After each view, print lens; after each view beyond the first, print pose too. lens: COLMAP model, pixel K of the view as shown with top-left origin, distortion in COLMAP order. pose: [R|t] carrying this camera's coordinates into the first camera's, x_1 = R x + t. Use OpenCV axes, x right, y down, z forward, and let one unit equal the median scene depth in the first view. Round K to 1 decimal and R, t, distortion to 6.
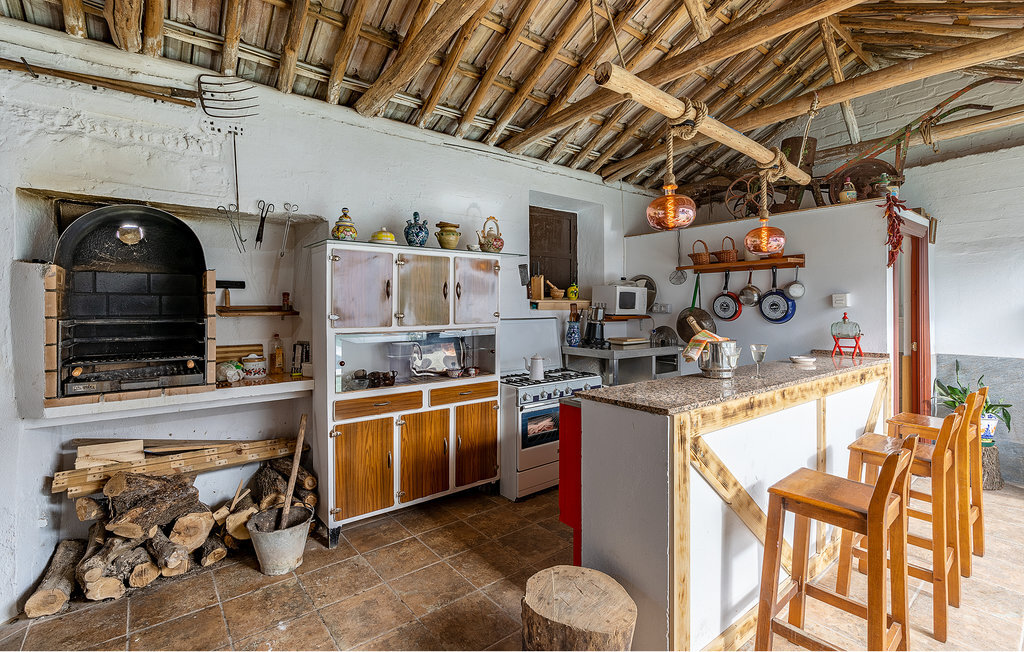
lens RADIAL K [[462.9, 0, 483.5], [0, 462.9, 307.3], [0, 0, 1]] dist [-0.008932, -0.000744]
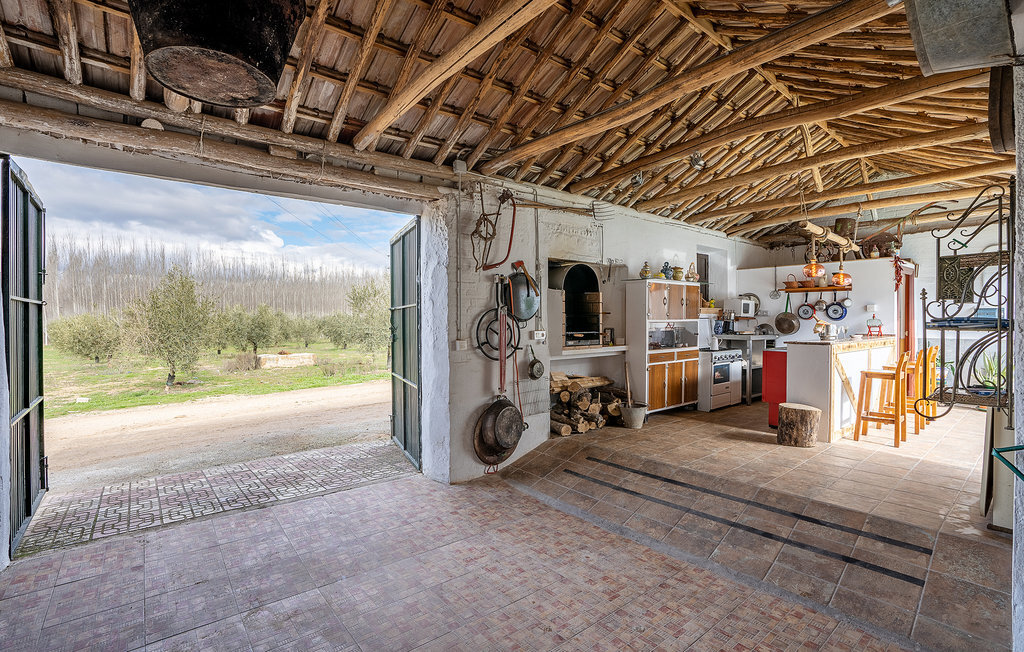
lens RADIAL K [[462.9, 0, 512.4], [0, 462.9, 319.8], [0, 0, 1]] dist [-0.008932, -0.000744]
pose [[0.998730, 0.001824, 0.050352, -0.814534], [-0.001858, 0.999998, 0.000635, 0.035476], [-0.050351, -0.000728, 0.998731, -0.845403]]
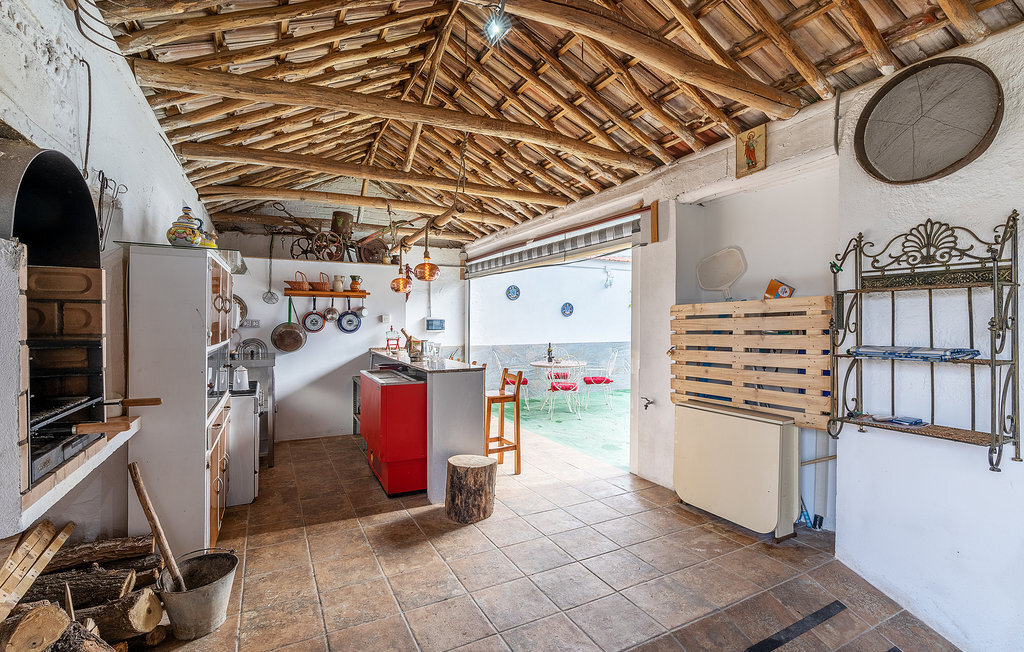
lens RADIAL K [[462.9, 0, 509.7], [0, 462.9, 323.4], [0, 0, 1]] dist [-0.008932, -0.000744]
pose [[0.174275, -0.002374, 0.984694, -0.848309], [-0.002317, 0.999993, 0.002821, -0.003084], [-0.984694, -0.002773, 0.174268, 0.212128]]
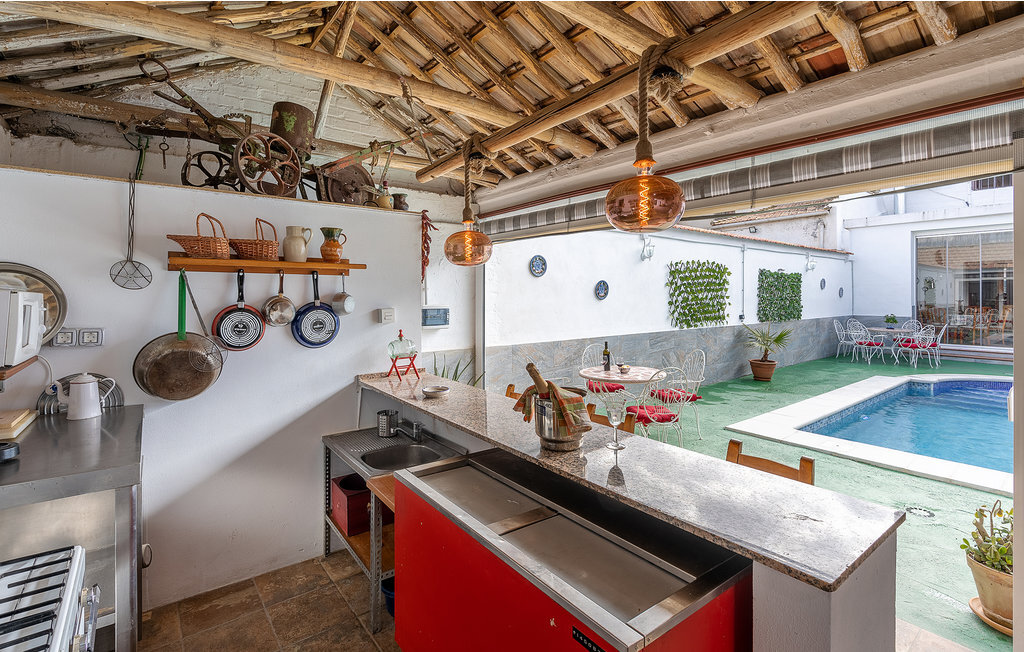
lens RADIAL K [[462.9, 0, 499.9], [0, 462.9, 294.2], [0, 0, 1]] dist [-0.008932, -0.000744]
pose [[0.000514, 0.004364, 0.999990, -0.120561], [0.002386, 0.999988, -0.004365, -0.050579], [-0.999997, 0.002388, 0.000503, 0.745801]]
